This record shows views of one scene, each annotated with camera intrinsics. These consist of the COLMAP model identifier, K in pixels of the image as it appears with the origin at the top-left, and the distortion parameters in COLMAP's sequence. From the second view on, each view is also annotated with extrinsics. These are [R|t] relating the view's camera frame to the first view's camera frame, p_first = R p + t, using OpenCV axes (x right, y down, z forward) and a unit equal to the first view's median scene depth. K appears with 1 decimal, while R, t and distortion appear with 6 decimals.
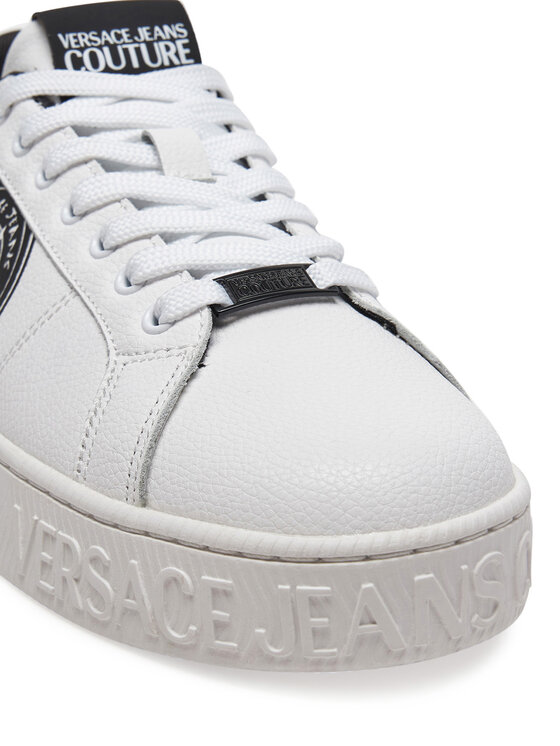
lens RADIAL K [[1708.4, 0, 280.0], [0, 1708.4, 373.0], [0, 0, 1]] dist [0.576925, -13.454887]
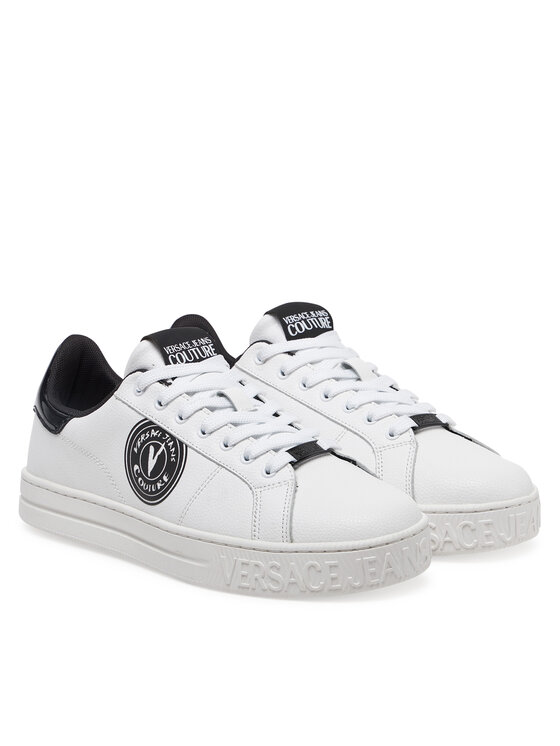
lens RADIAL K [[2192.2, 0, 280.0], [0, 2192.2, 373.0], [0, 0, 1]] dist [-2.060057, 0.069404]
pose [[0.961940, -0.125650, 0.242659, -0.814562], [0.145871, 0.987021, -0.067173, 0.041295], [-0.231069, 0.100013, 0.967783, -2.052803]]
